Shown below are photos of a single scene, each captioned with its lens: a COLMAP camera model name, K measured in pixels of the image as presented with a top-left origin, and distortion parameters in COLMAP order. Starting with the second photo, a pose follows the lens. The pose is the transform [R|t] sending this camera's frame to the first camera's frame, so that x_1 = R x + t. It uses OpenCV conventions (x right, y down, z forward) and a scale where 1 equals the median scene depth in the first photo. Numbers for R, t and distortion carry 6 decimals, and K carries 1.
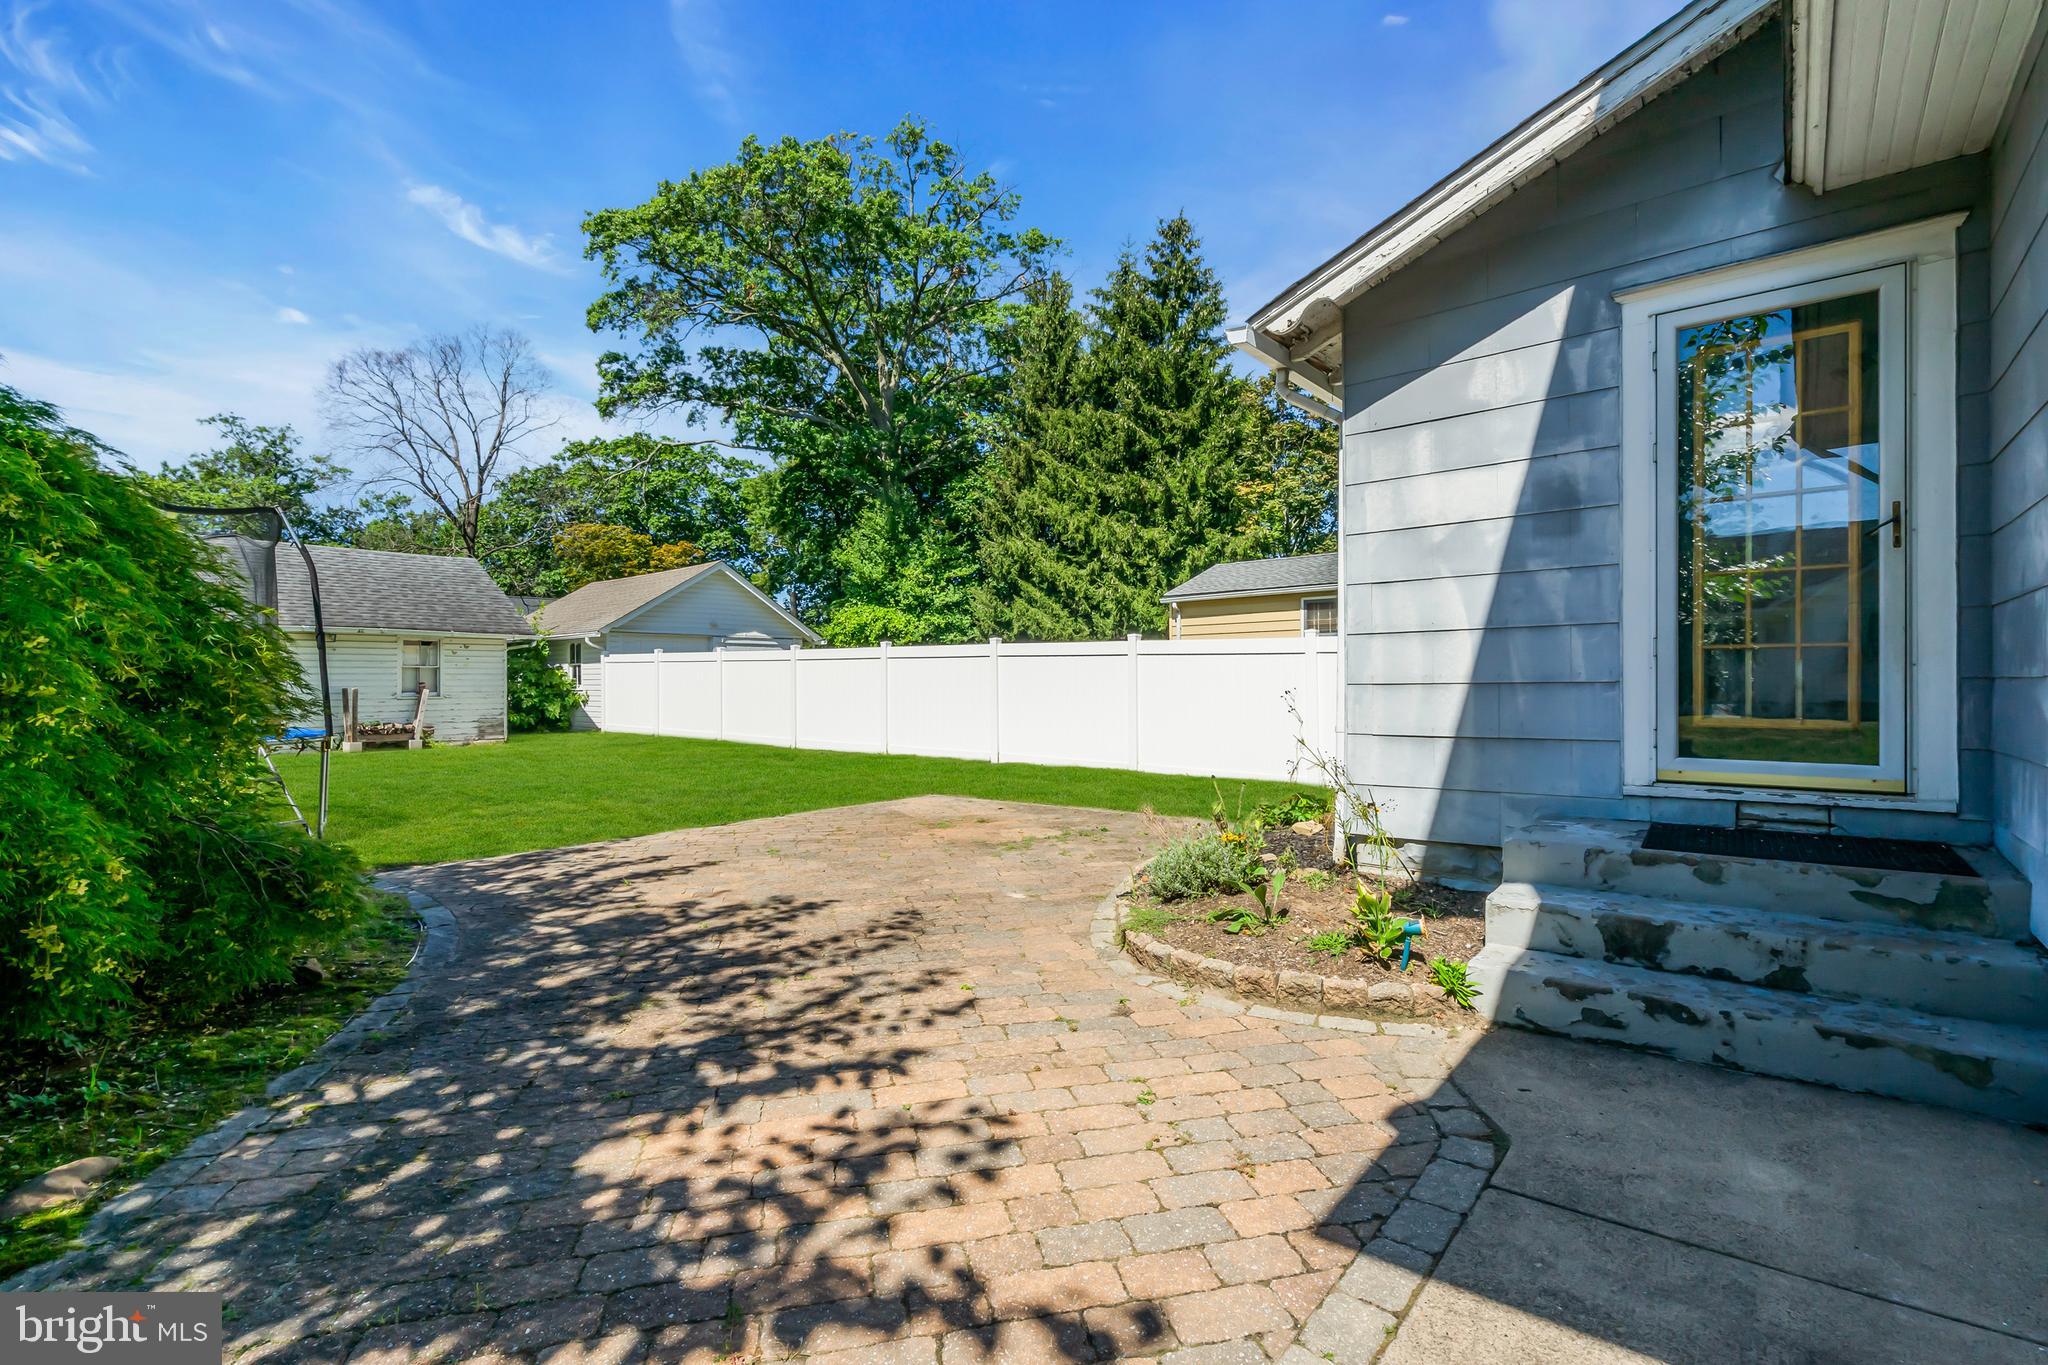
lens RADIAL K [[920.6, 0, 1026.4], [0, 920.6, 686.2], [0, 0, 1]] dist [-0.004079, 0.000541]
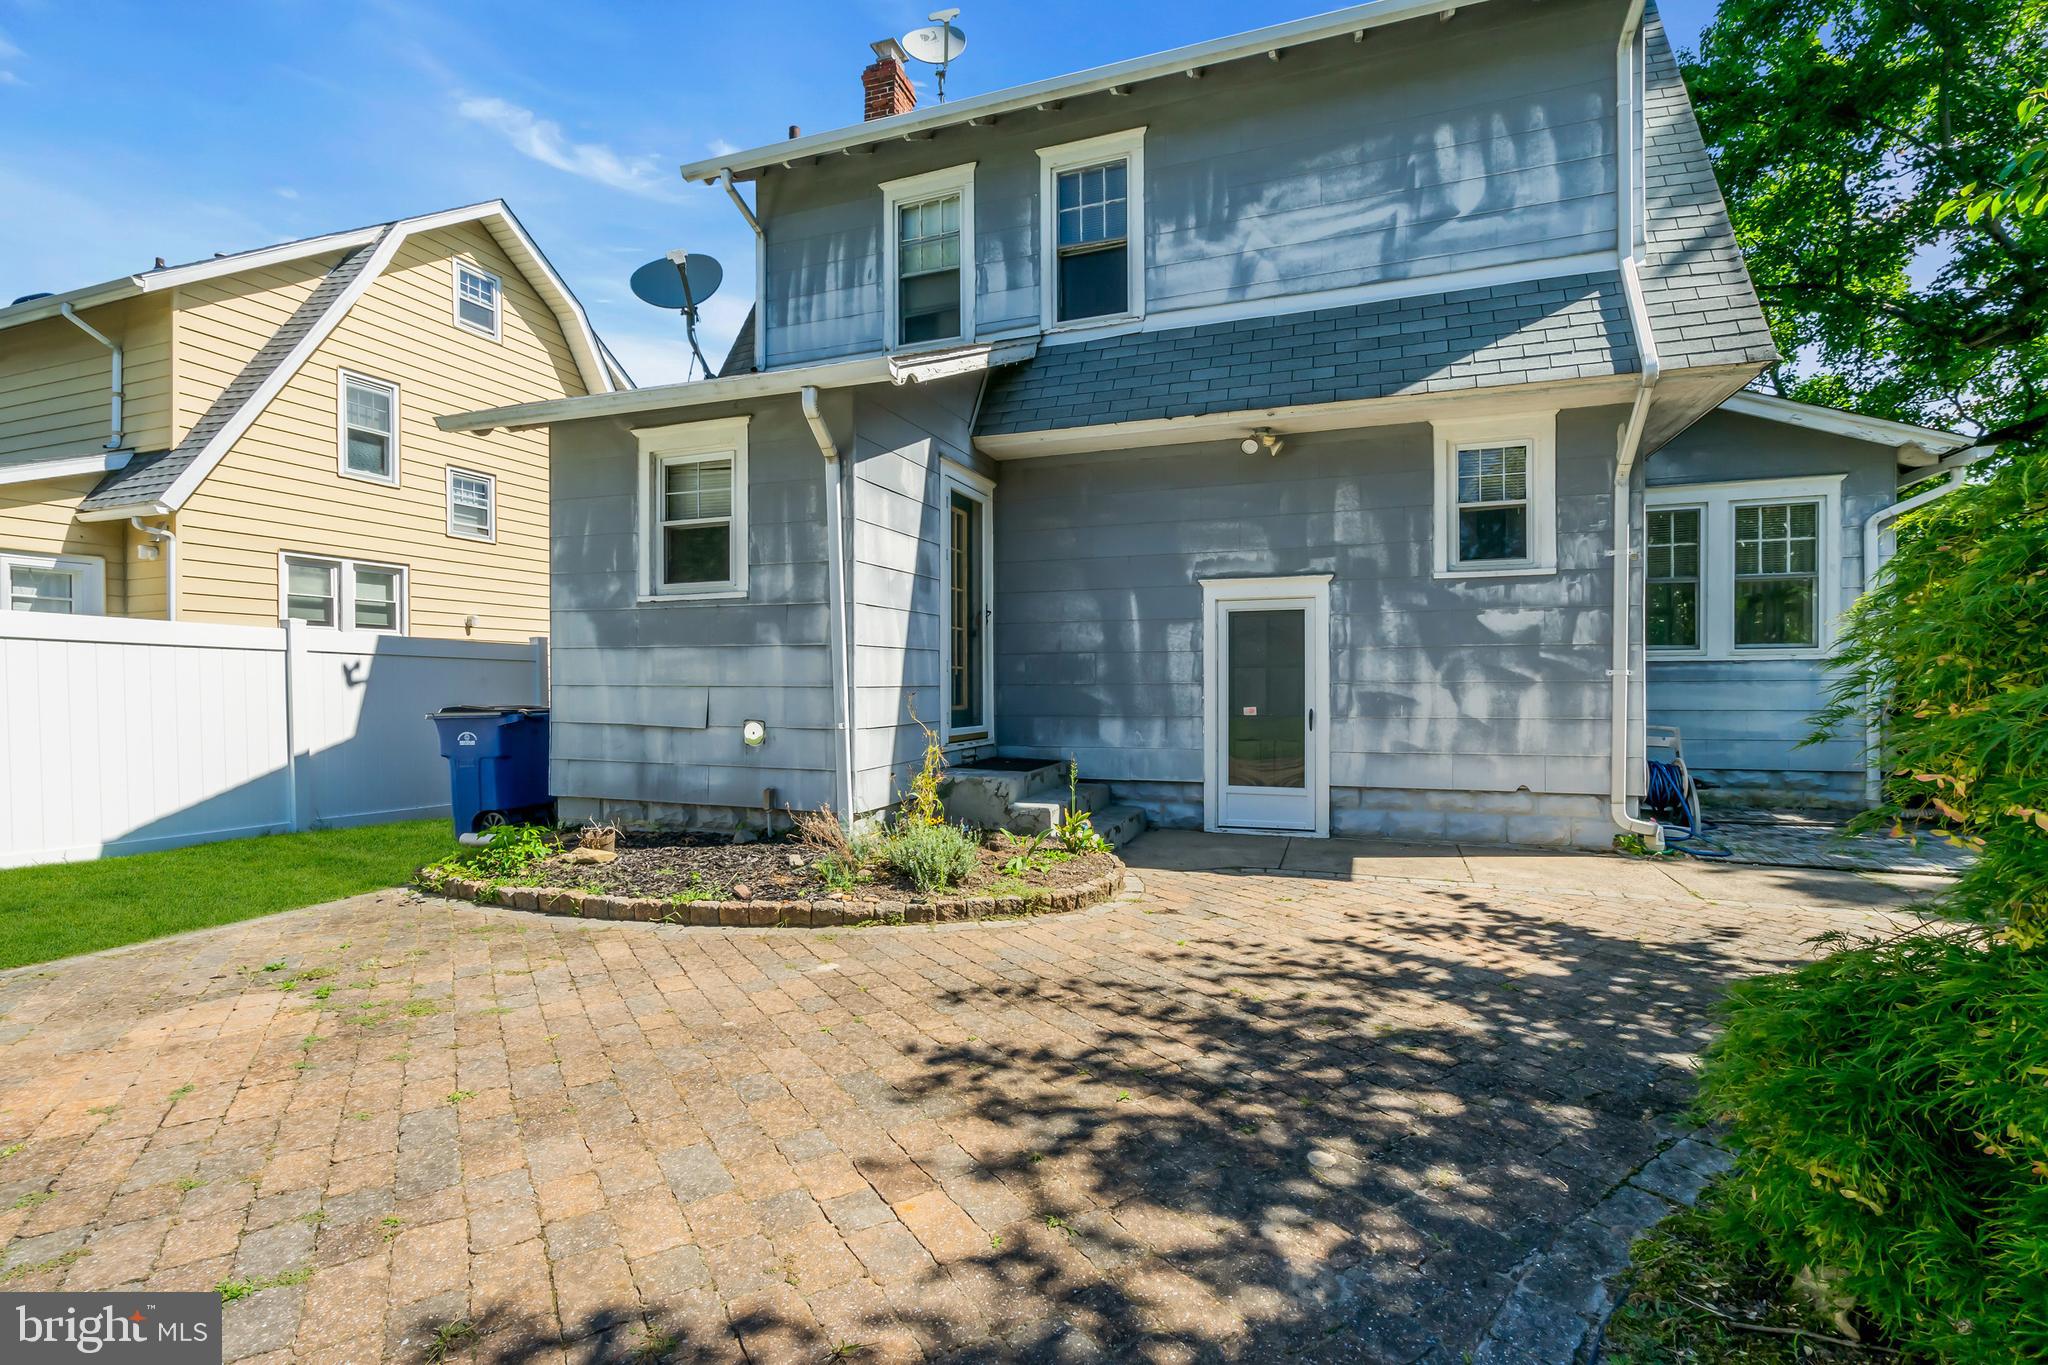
lens RADIAL K [[920.6, 0, 1026.4], [0, 920.6, 686.2], [0, 0, 1]] dist [-0.004079, 0.000541]
pose [[-0.326427, 0.008336, 0.945186, -1.100527], [0.001729, 0.999965, -0.008222, 0.007809], [-0.945221, -0.001049, -0.326430, 1.559412]]
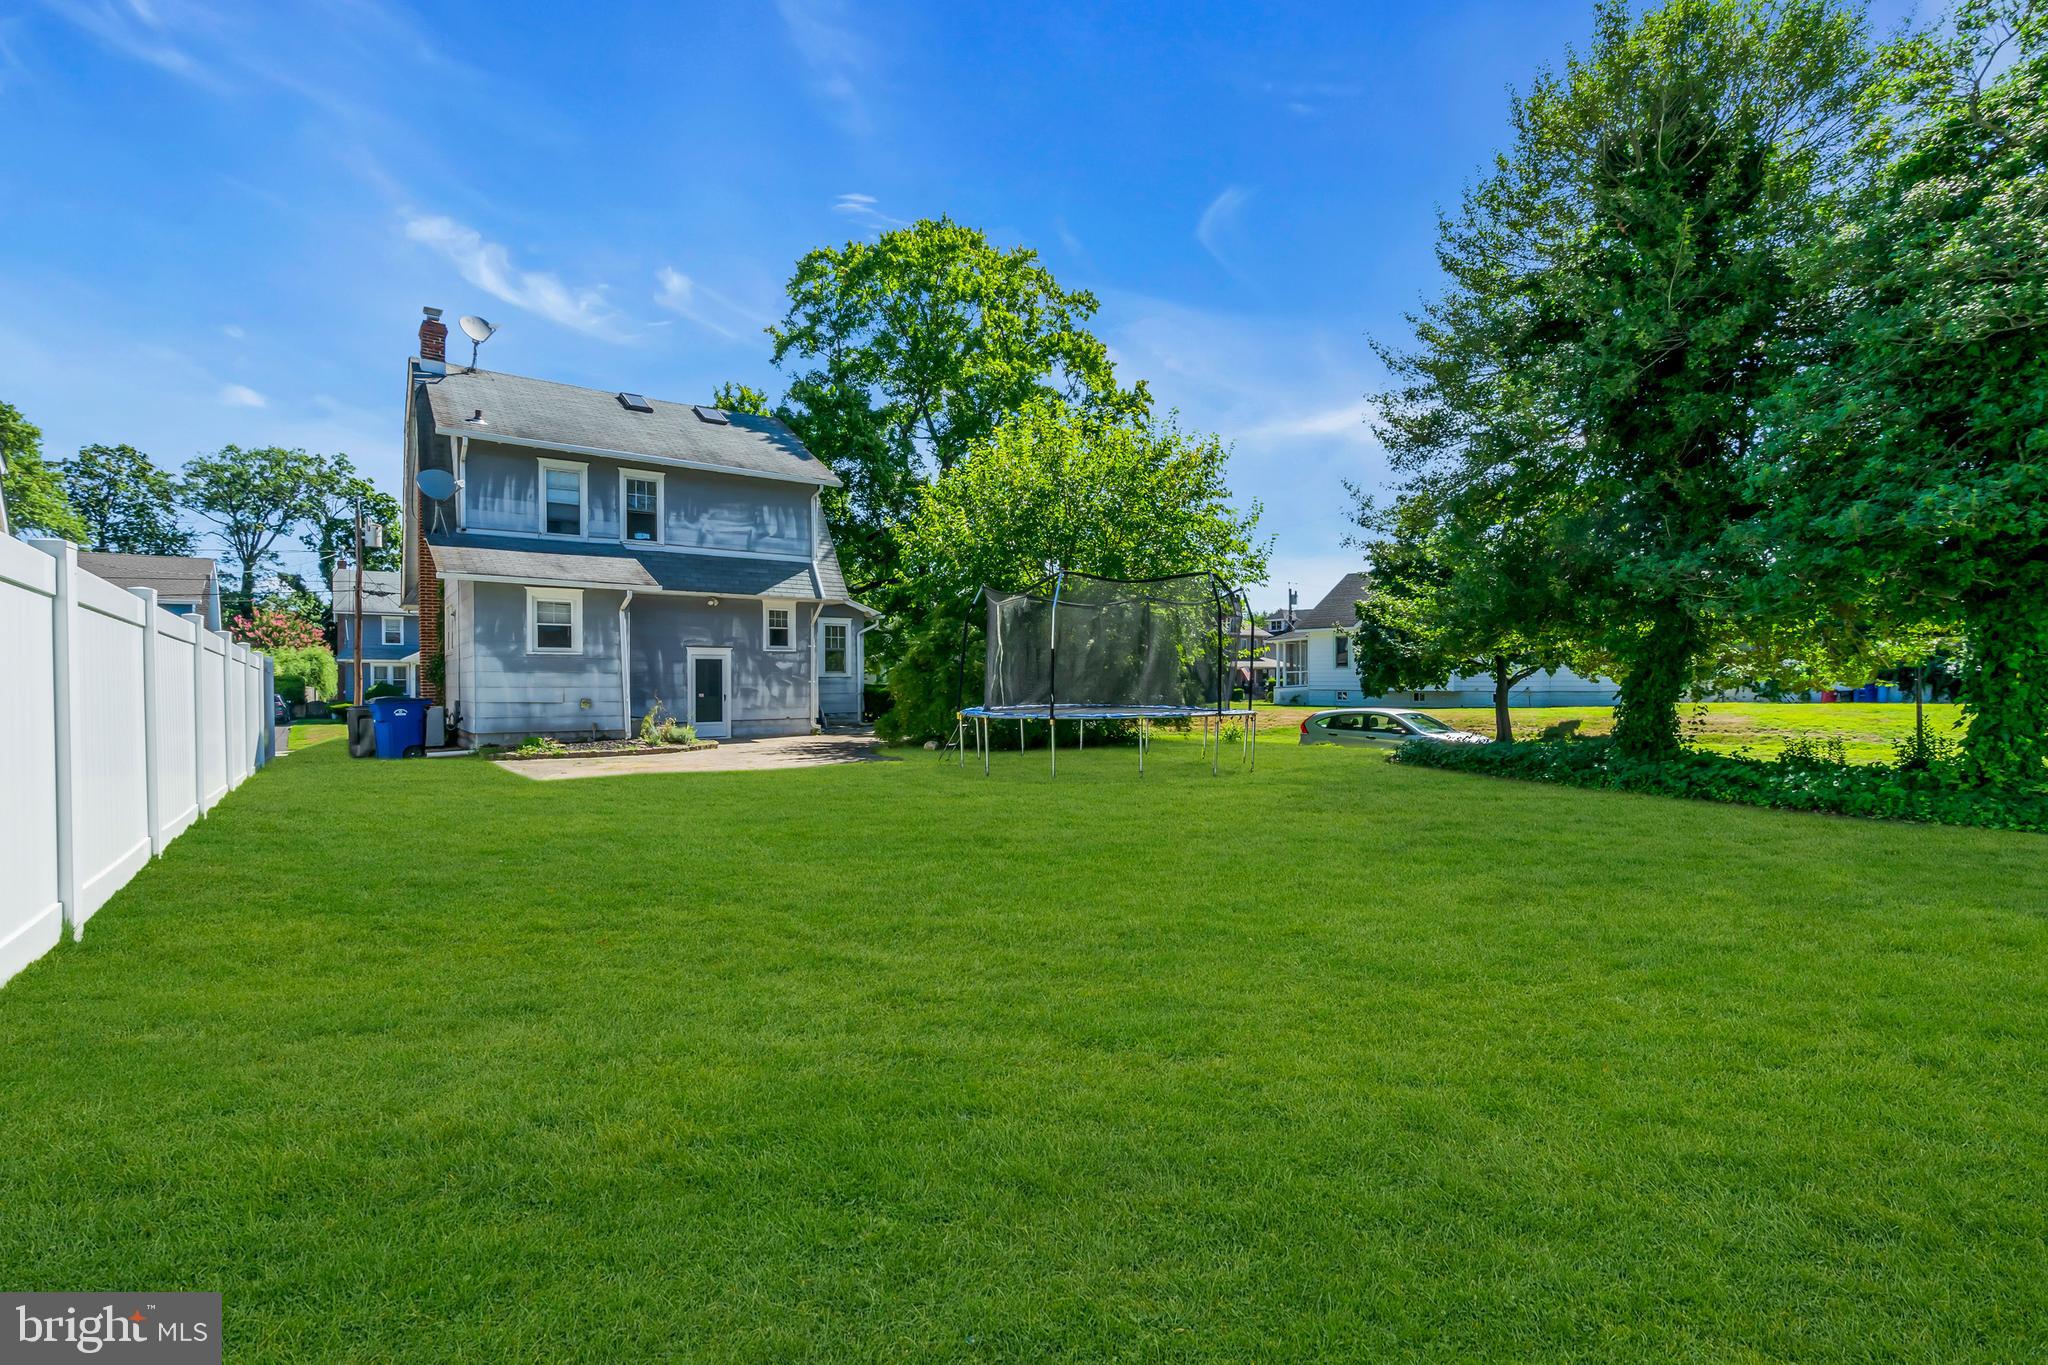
lens RADIAL K [[934.3, 0, 1027.0], [0, 934.3, 687.5], [0, 0, 1]] dist [-0.002018, 0.000563]
pose [[-0.969199, 0.011519, 0.246010, -2.437215], [0.011961, 0.999928, 0.000299, 0.020266], [-0.245989, 0.003232, -0.969267, 4.906396]]
